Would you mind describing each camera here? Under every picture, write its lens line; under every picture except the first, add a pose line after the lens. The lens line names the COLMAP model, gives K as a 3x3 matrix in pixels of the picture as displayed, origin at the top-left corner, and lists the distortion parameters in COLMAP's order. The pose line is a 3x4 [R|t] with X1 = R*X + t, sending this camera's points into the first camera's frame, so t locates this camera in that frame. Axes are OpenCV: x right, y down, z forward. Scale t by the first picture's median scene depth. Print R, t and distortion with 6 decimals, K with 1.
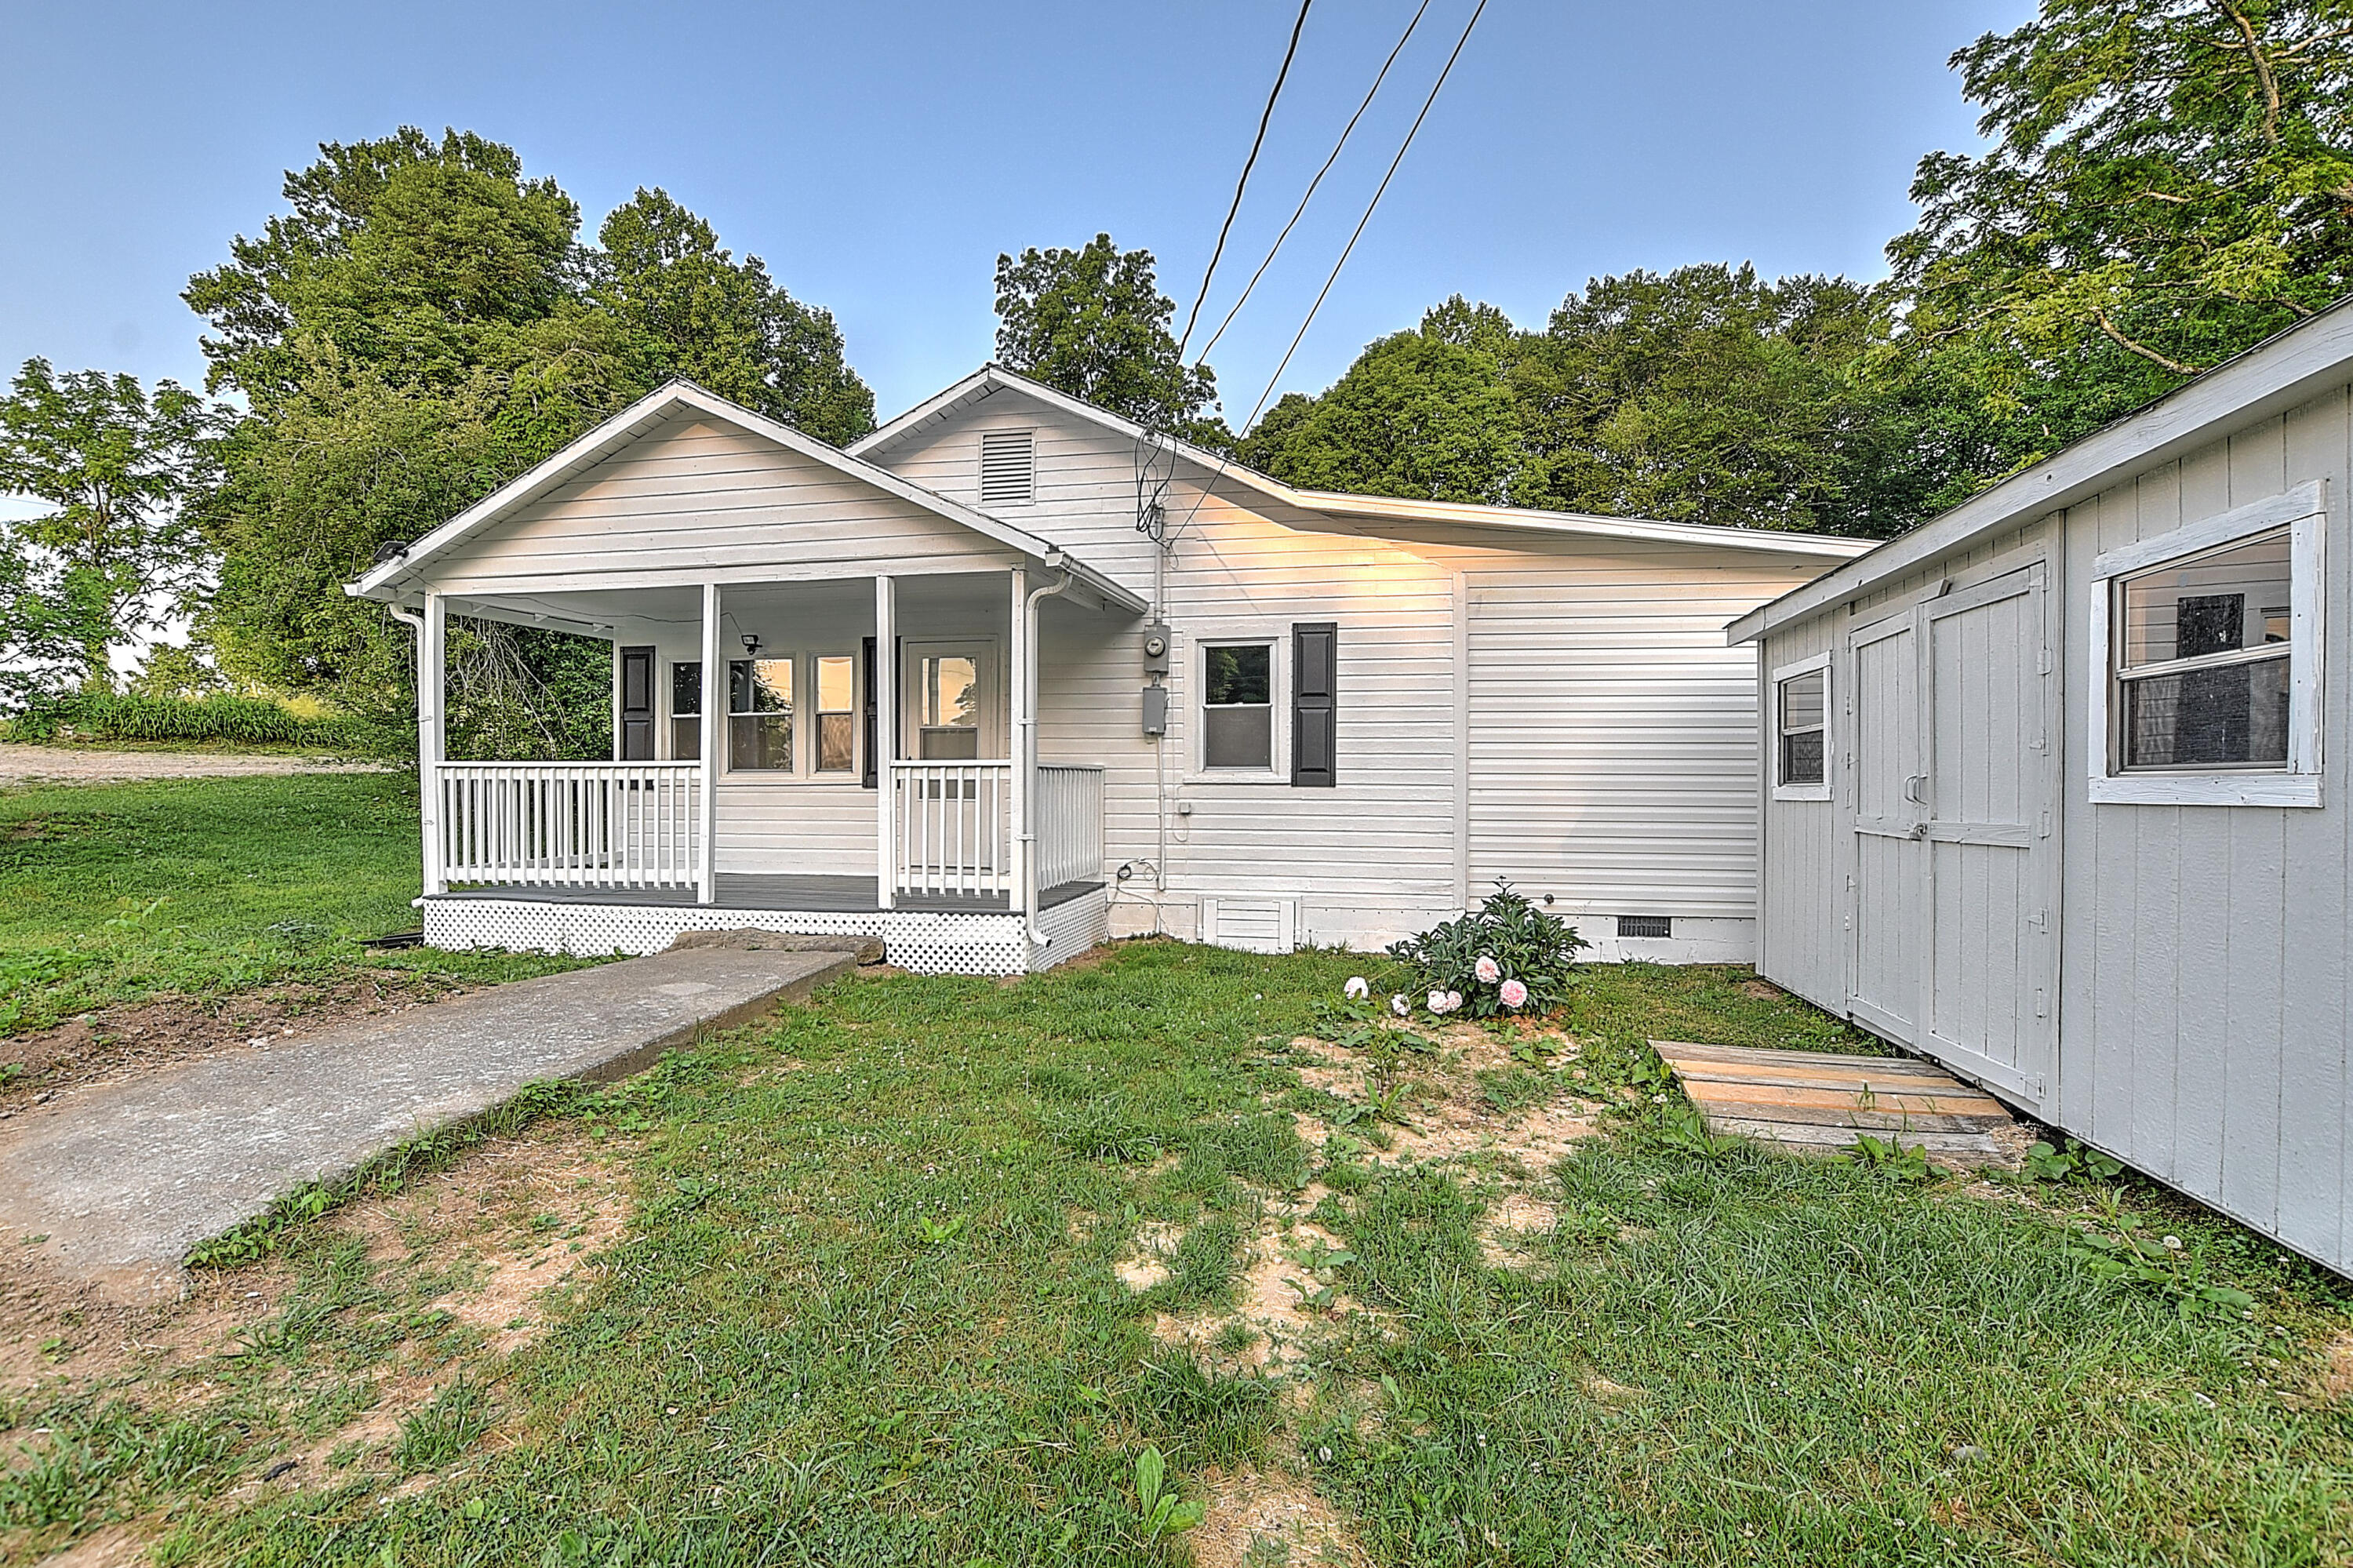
lens RADIAL K [[1035.6, 0, 1168.9], [0, 1035.6, 795.0], [0, 0, 1]] dist [-0.022871, 0.005503]
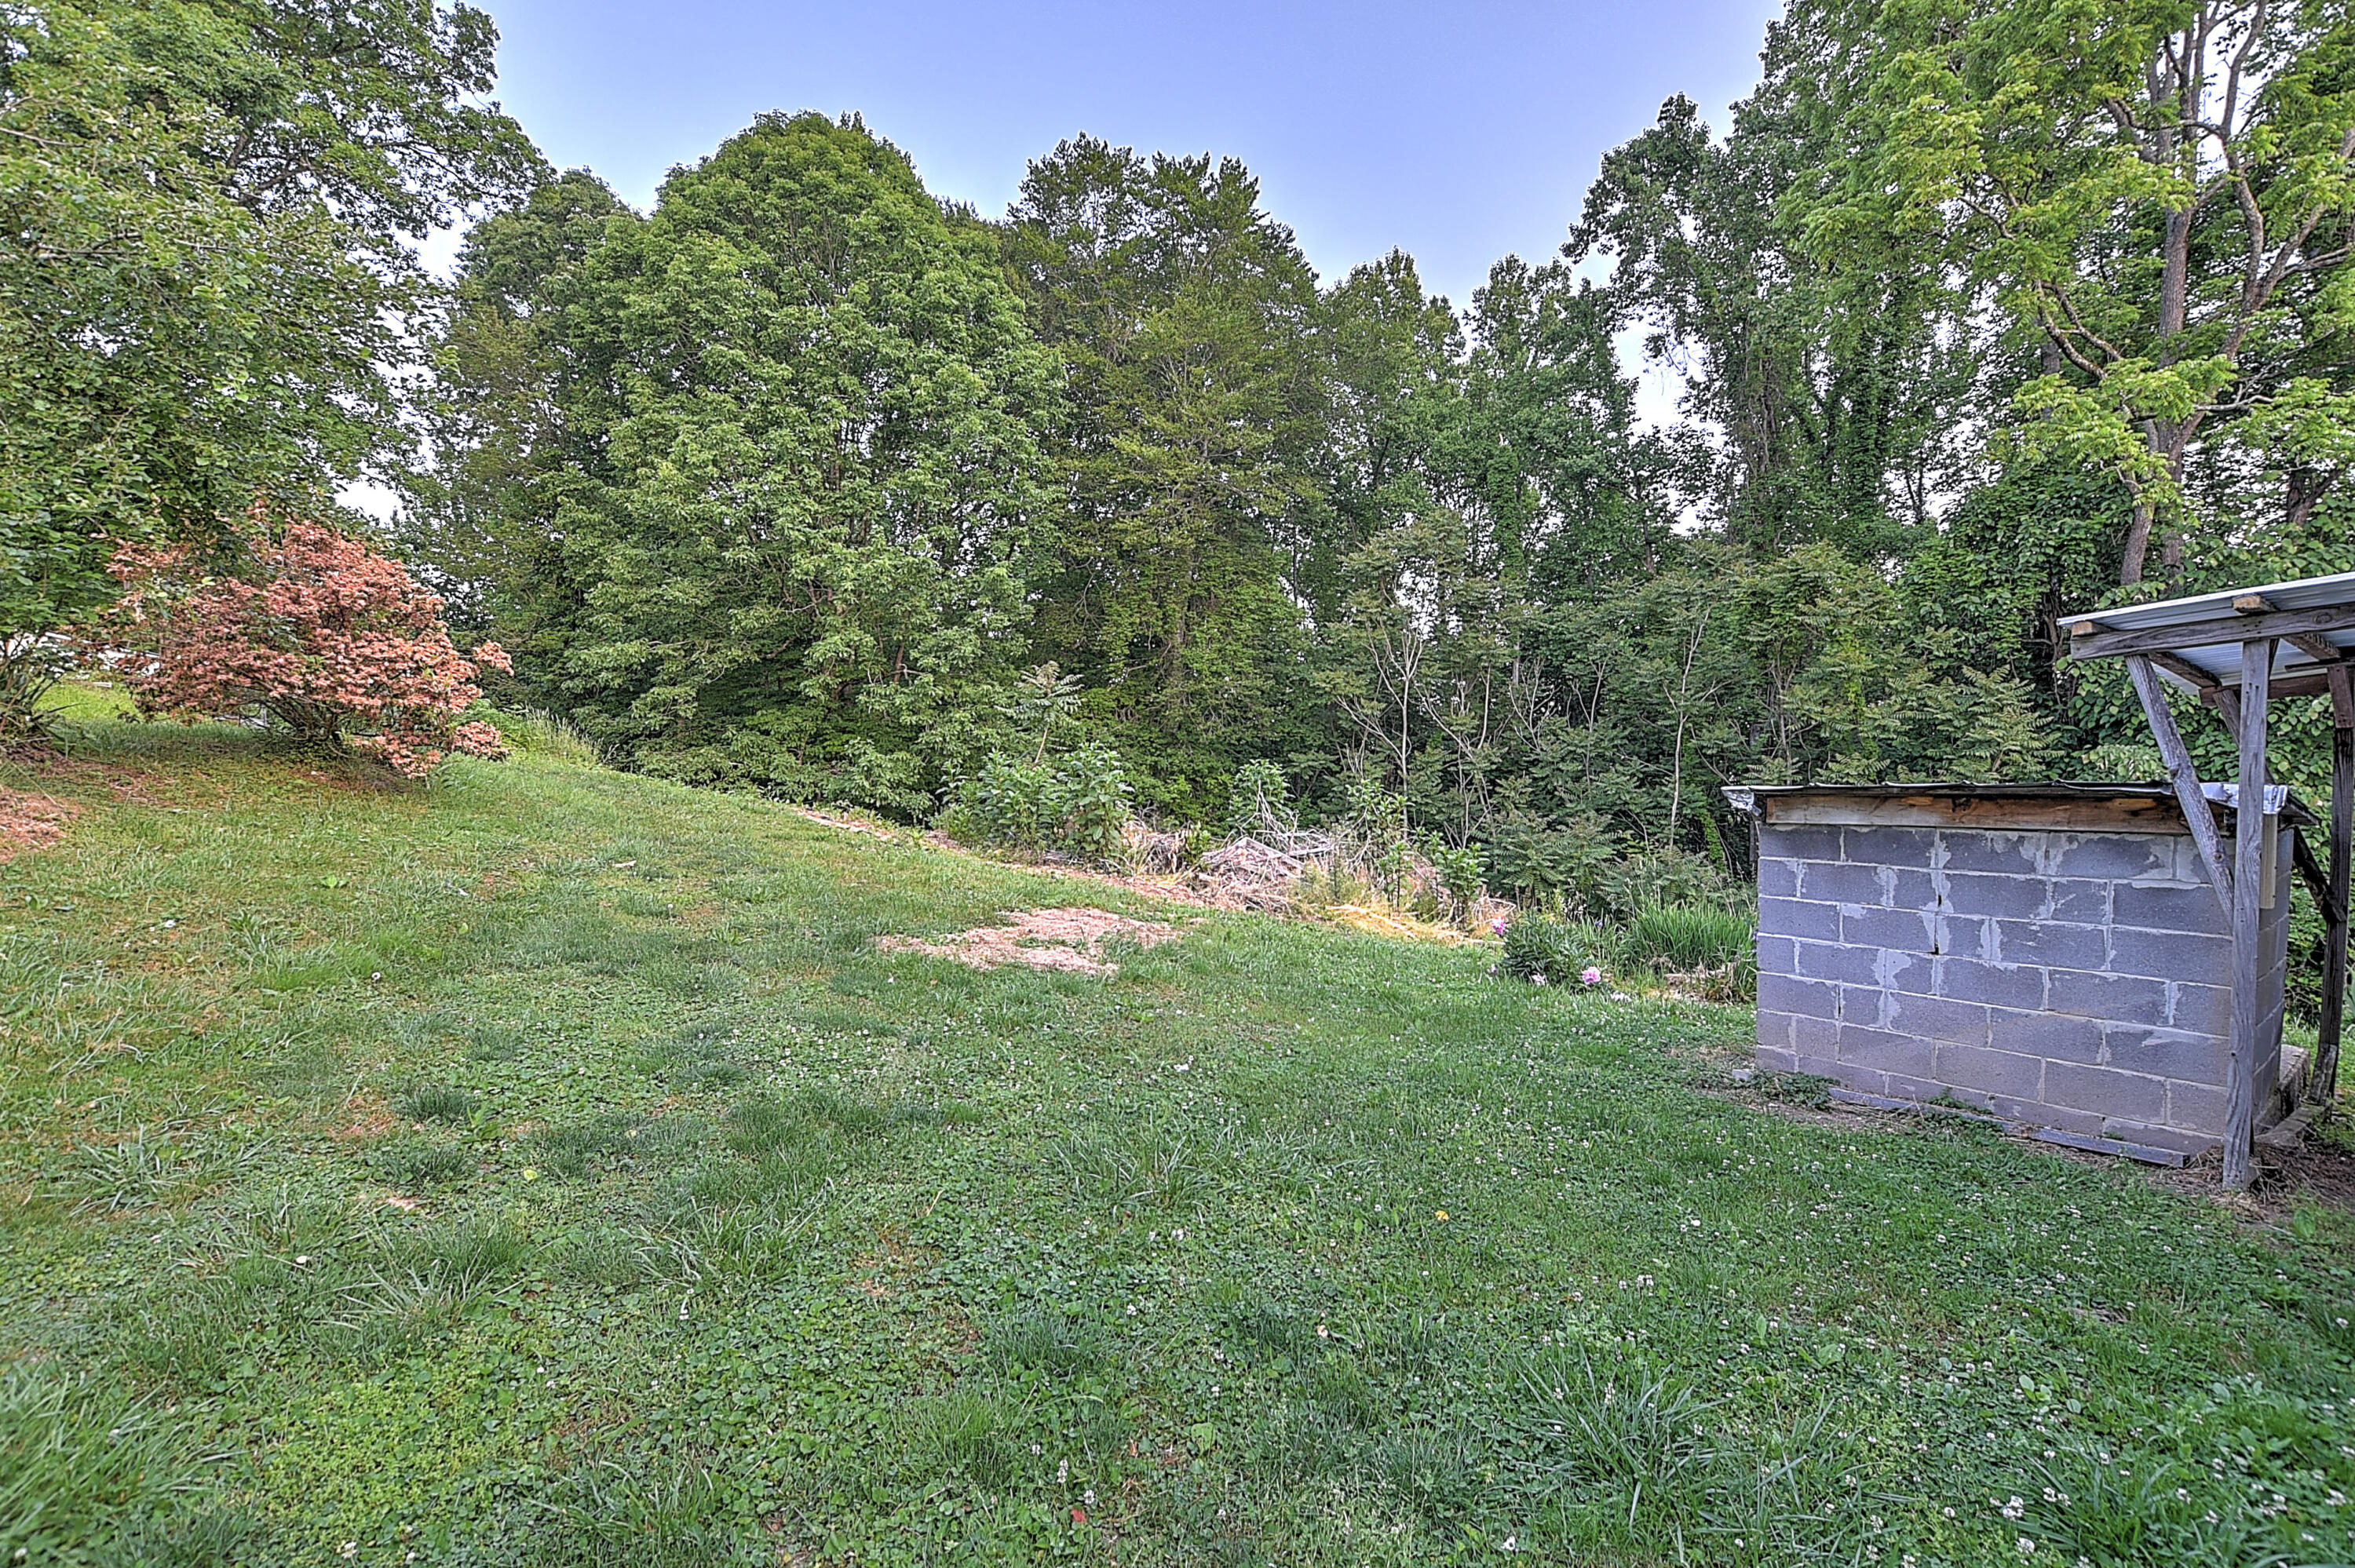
lens RADIAL K [[1036.3, 0, 1152.5], [0, 1036.3, 781.9], [0, 0, 1]] dist [-0.022871, 0.005503]
pose [[0.714174, -0.002354, 0.699965, -0.520437], [0.012365, 0.999881, -0.009253, -0.053220], [-0.699859, 0.015263, 0.714118, 2.342504]]
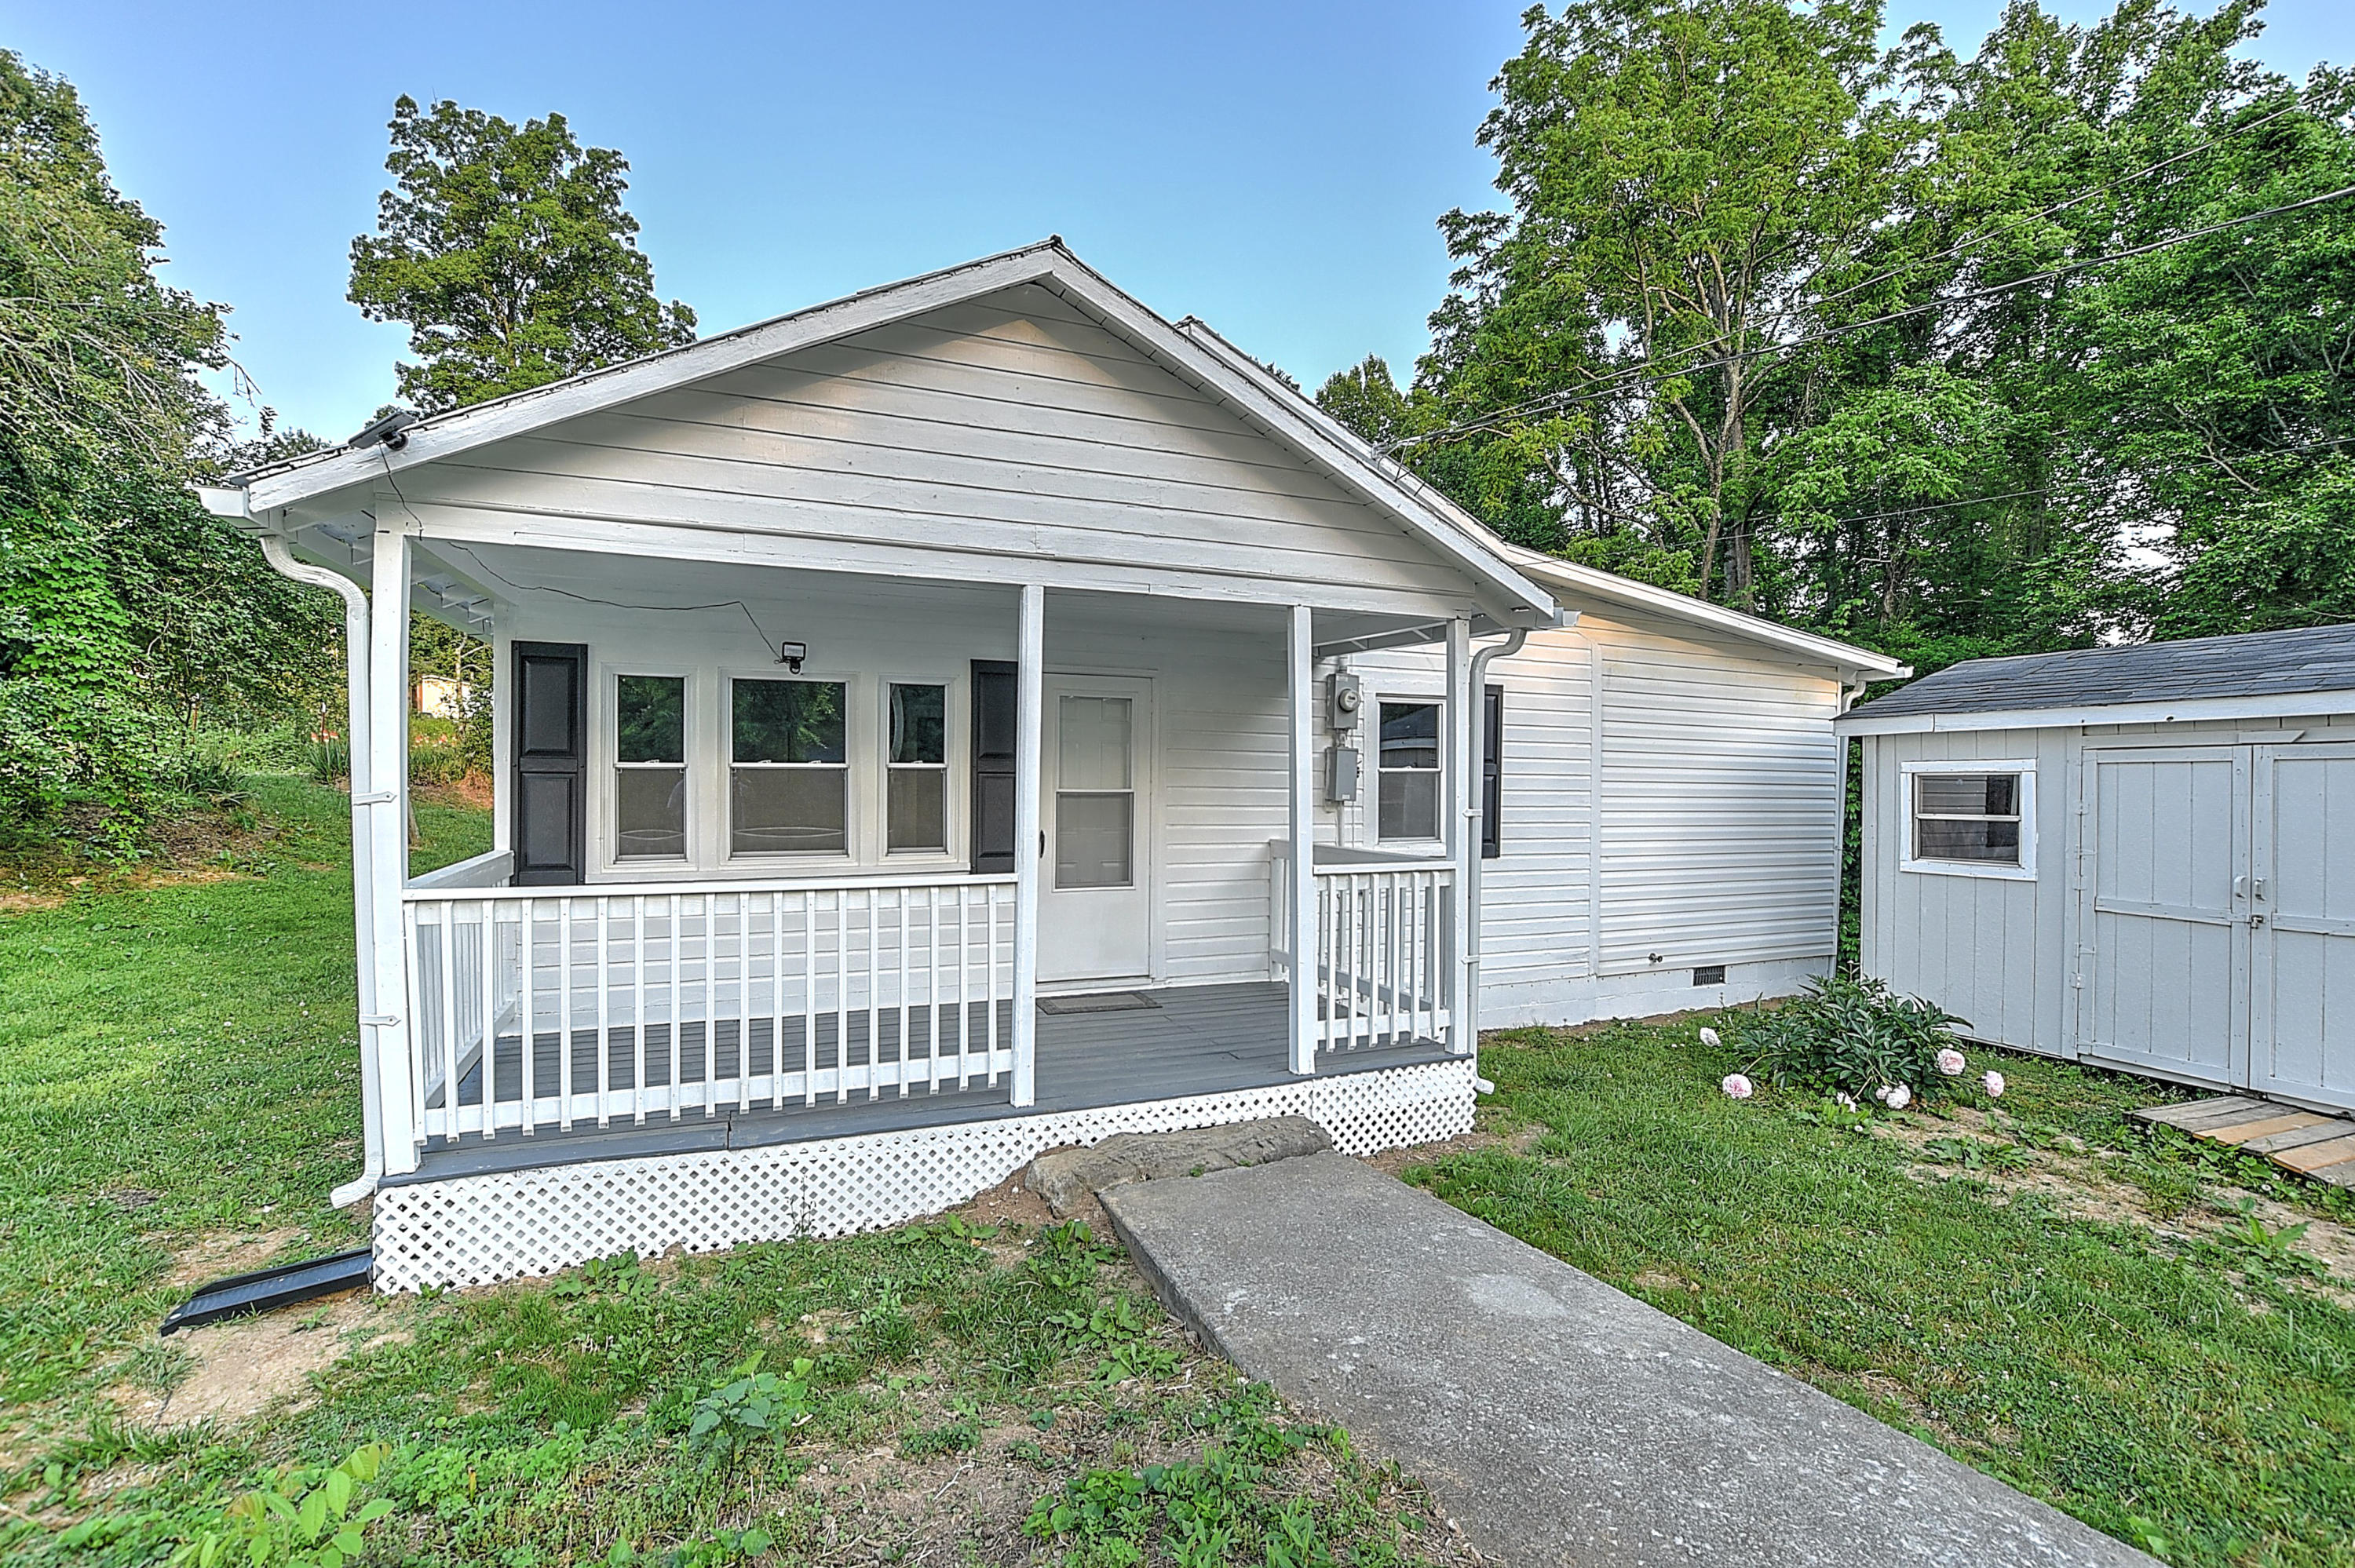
lens RADIAL K [[1036.3, 0, 1159.7], [0, 1036.3, 785.3], [0, 0, 1]] dist [-0.022871, 0.005503]
pose [[0.837552, 0.002111, 0.546353, -0.618676], [-0.000424, 0.999995, -0.003213, -0.071689], [-0.546357, 0.002459, 0.837549, 0.378754]]
